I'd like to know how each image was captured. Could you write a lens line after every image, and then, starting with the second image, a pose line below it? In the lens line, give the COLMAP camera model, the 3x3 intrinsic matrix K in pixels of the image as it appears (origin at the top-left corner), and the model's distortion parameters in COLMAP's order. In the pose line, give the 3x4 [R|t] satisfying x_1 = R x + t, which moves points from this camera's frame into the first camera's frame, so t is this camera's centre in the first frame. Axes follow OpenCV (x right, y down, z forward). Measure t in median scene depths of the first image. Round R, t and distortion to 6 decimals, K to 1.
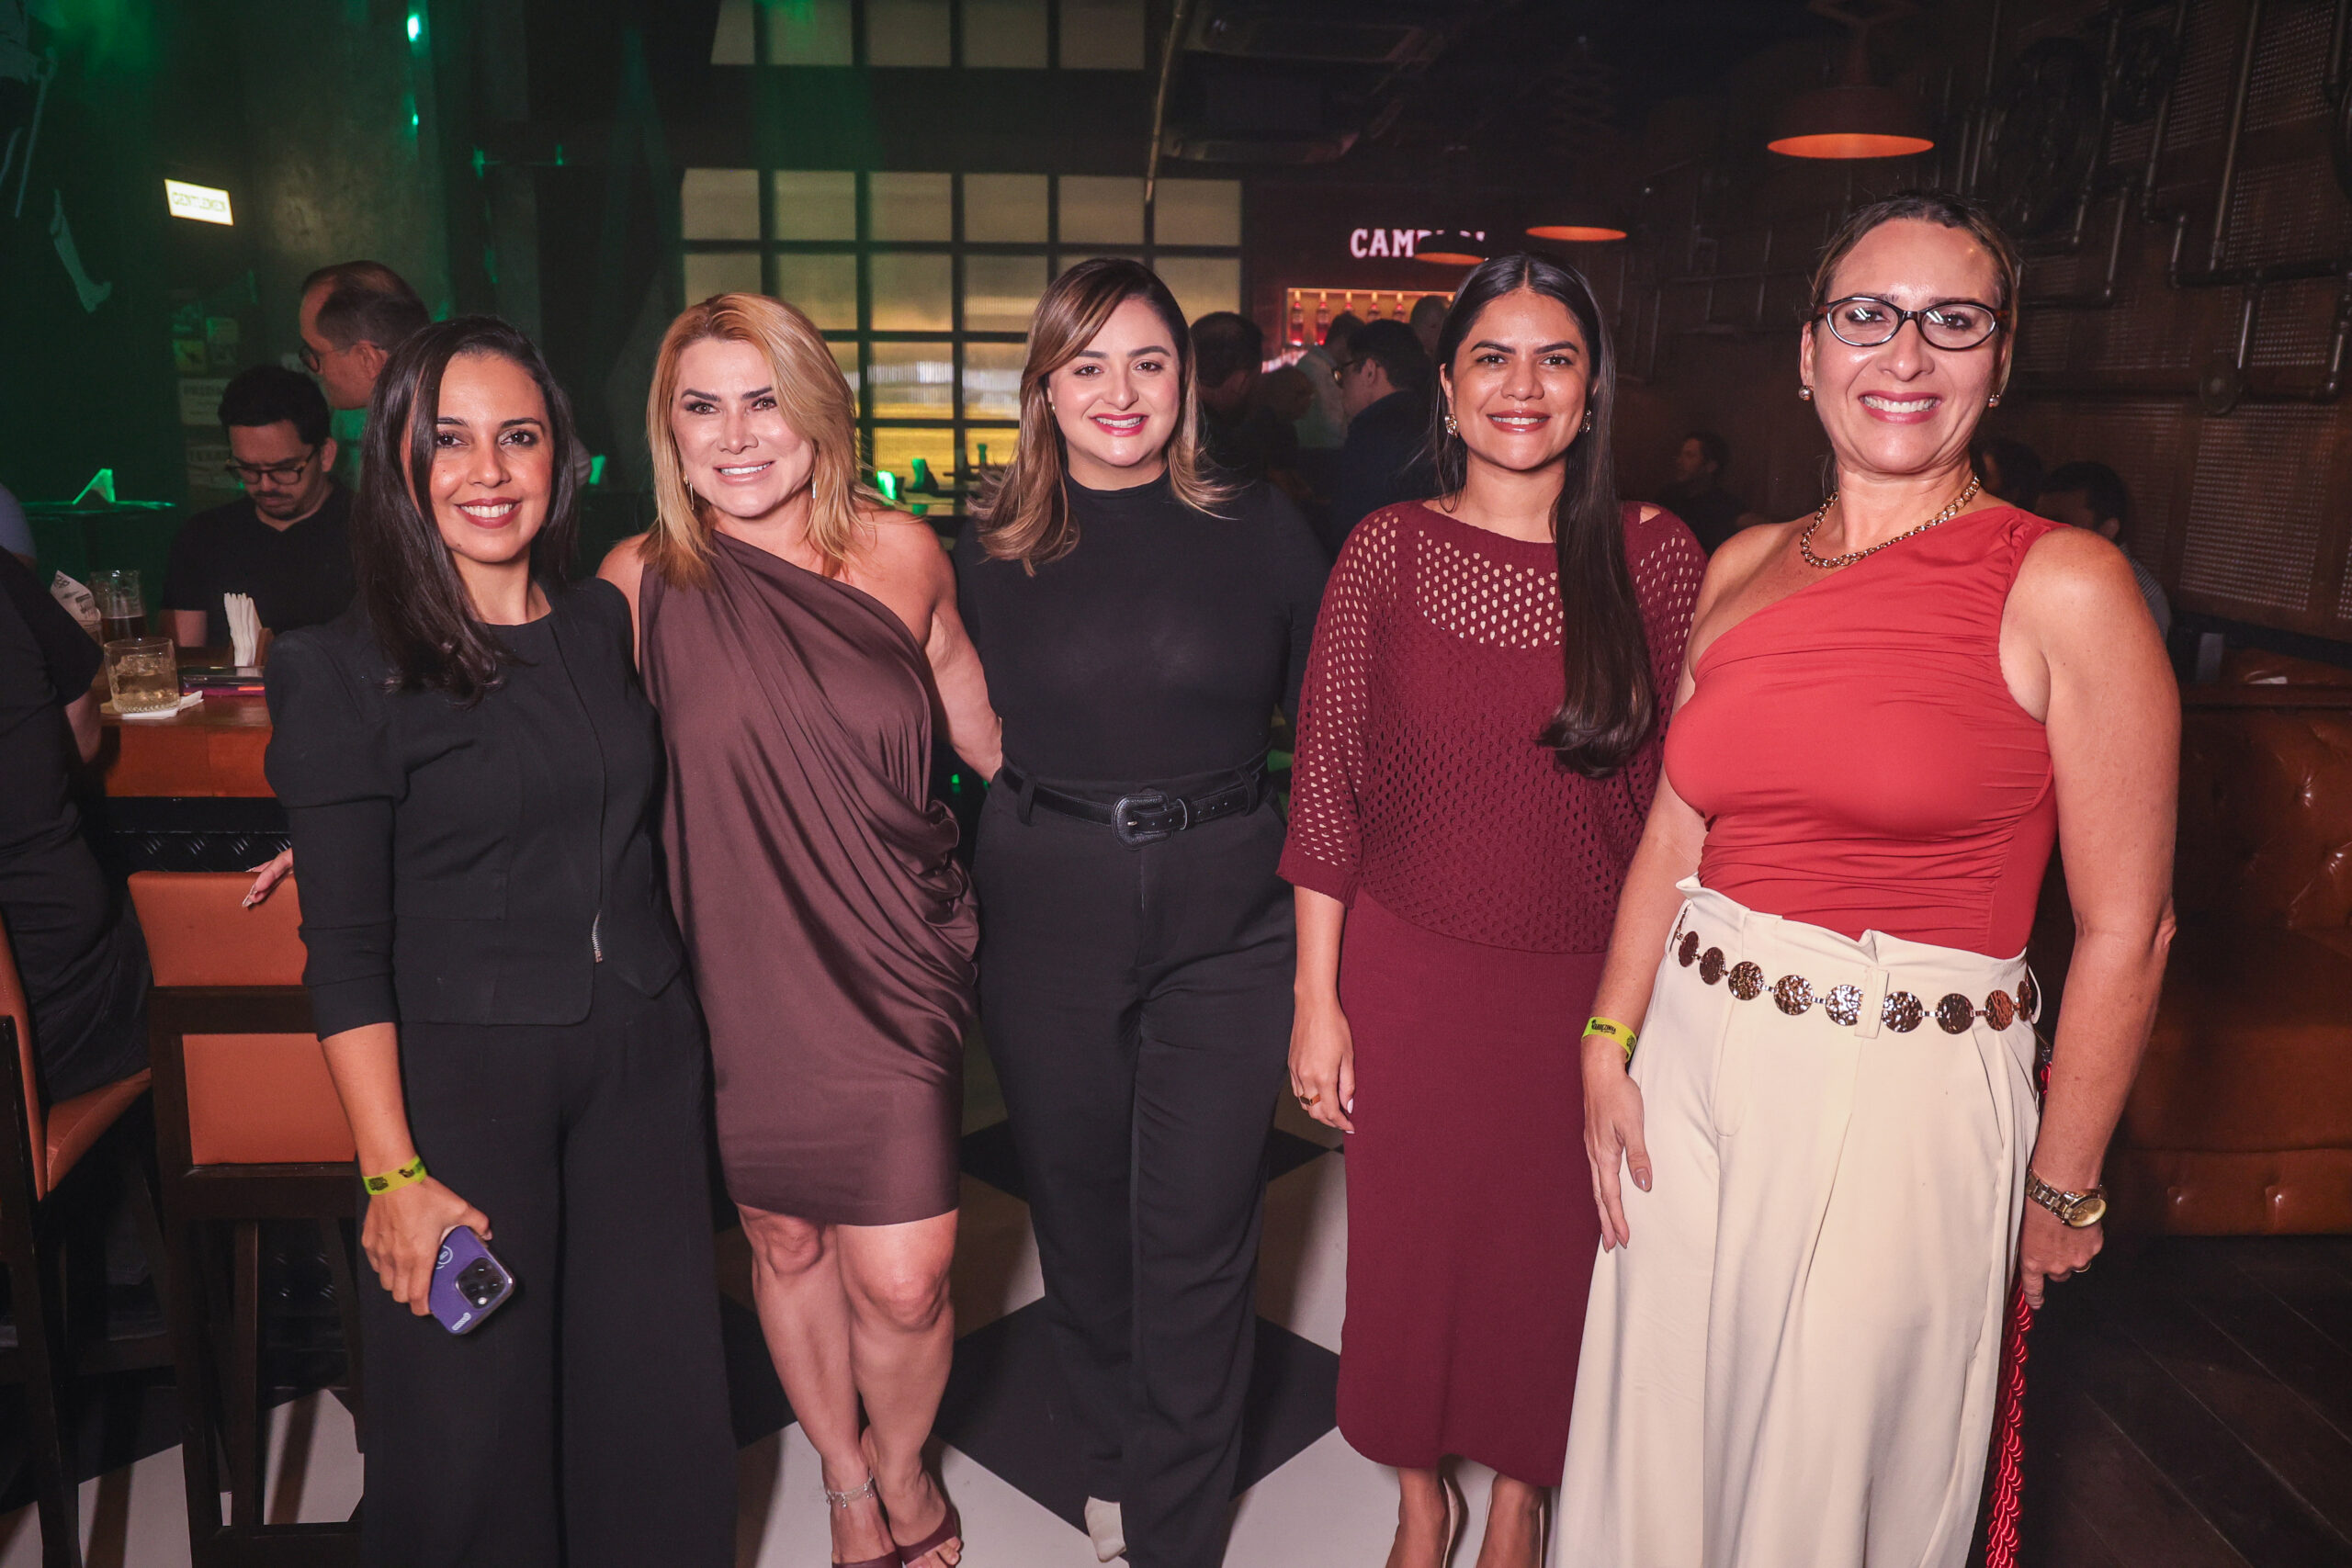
lens RADIAL K [[1655.4, 0, 1190.9], [0, 1655.4, 771.6], [0, 0, 1]] dist [-0.089608, 0.061974]
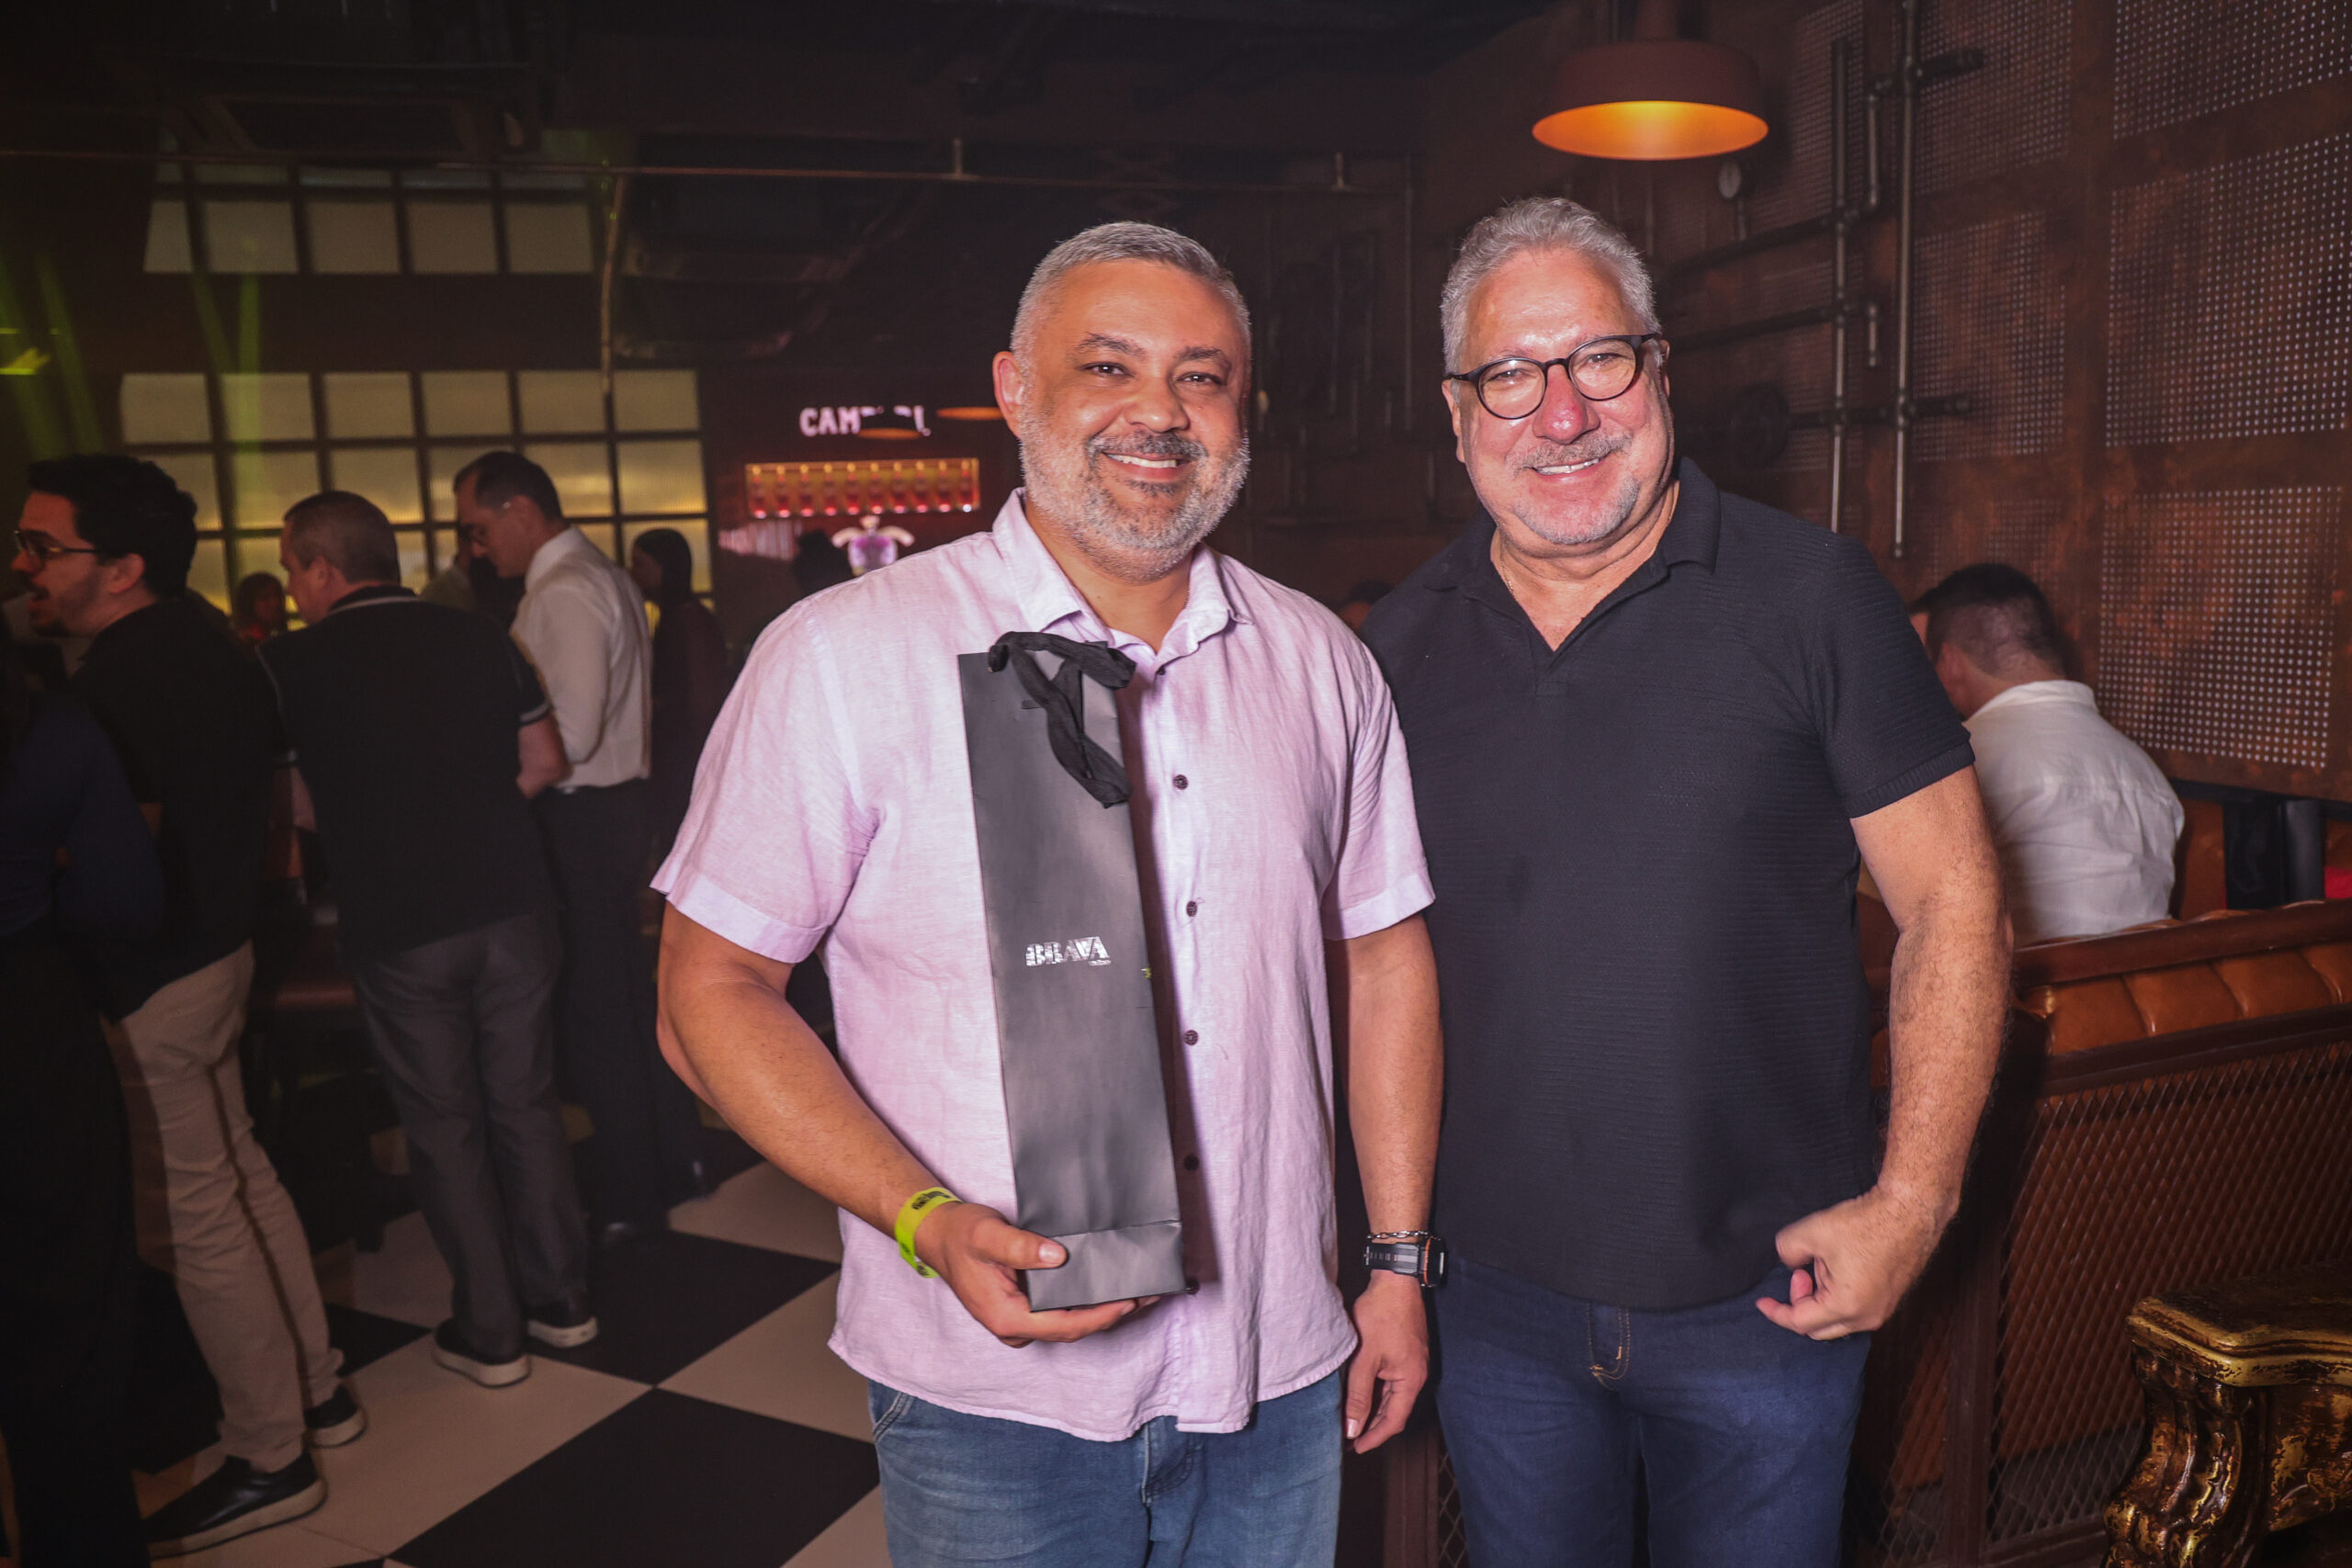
lens RADIAL K [[1677.1, 0, 1192.5], [0, 1677.1, 778.0], [0, 0, 1]] dist [-0.083440, 0.068005]
pose [[0.955063, -0.092272, 0.281676, 0.014269], [0.116938, 0.990524, -0.072018, 0.031955], [-0.272362, 0.101721, 0.956803, -0.144968]]
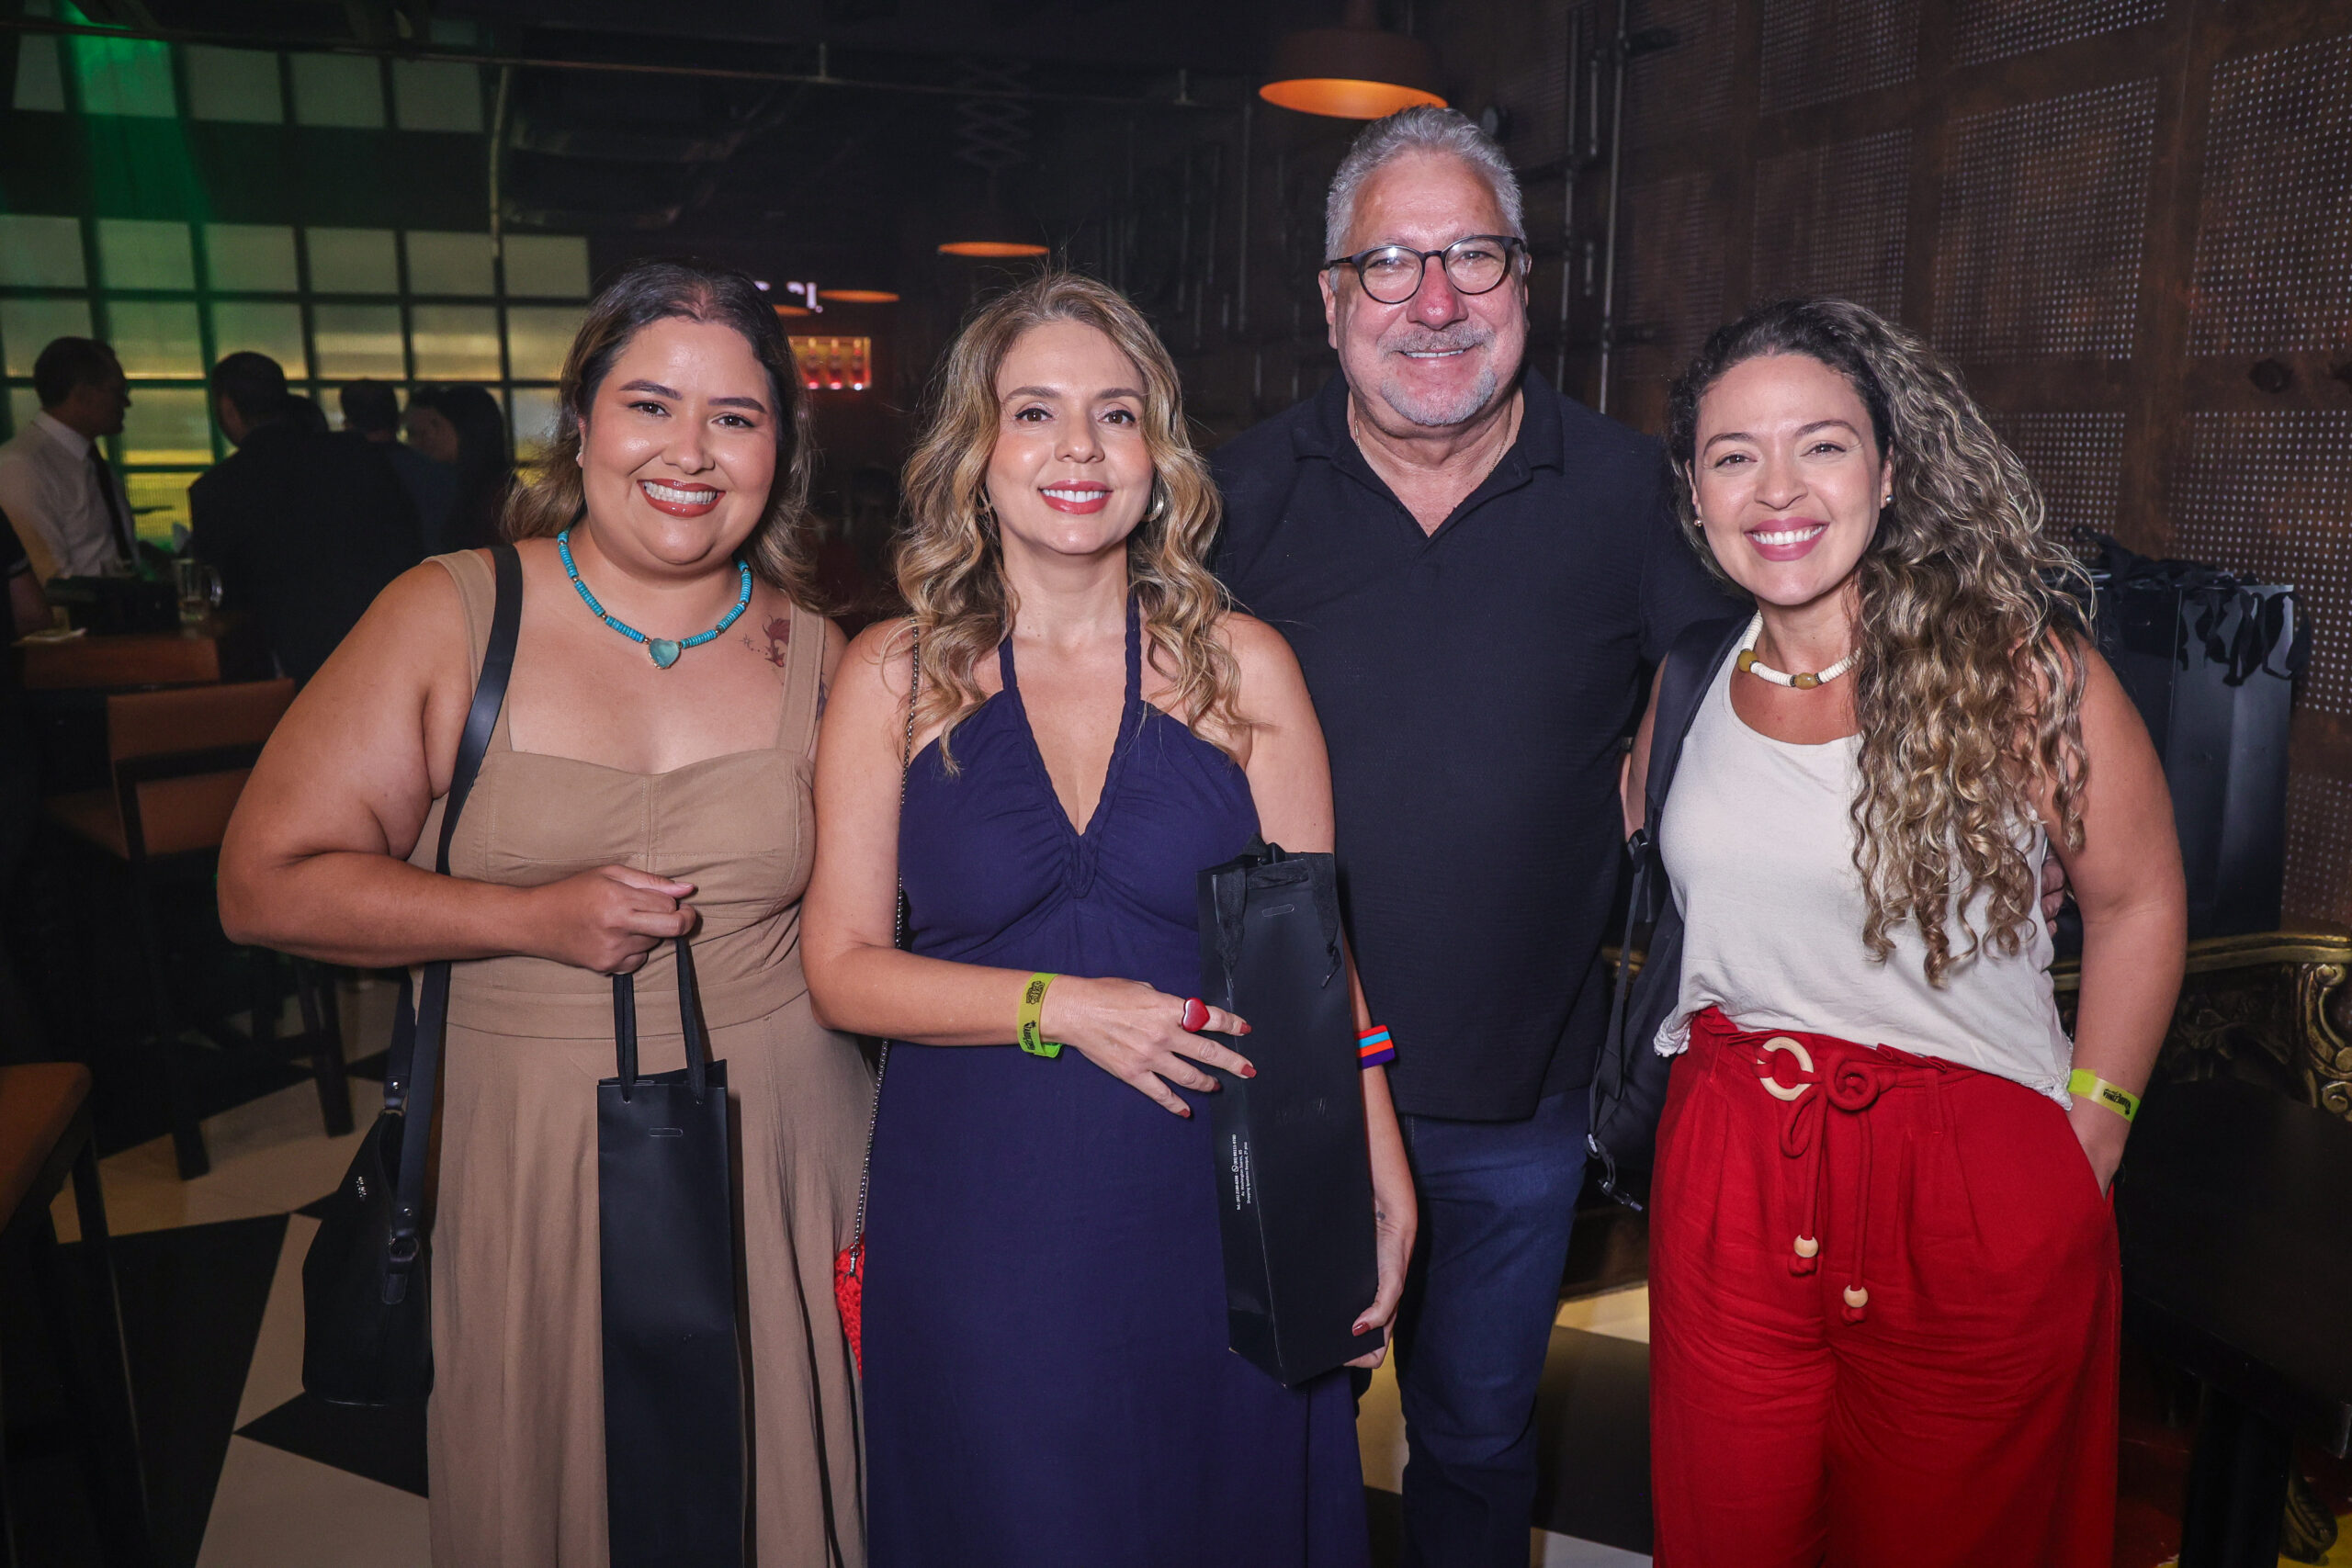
lens RADIAL K [[1774.1, 0, 1176.0], [0, 1774.1, 784.0], [0, 0, 1]] dist [-0.064679, 0.074531]
pose [[0.948776, -0.076369, 0.306581, 0.022025], [0.084374, 0.996350, -0.012923, 0.060789], [-0.304475, 0.038128, 0.951757, -0.264437]]
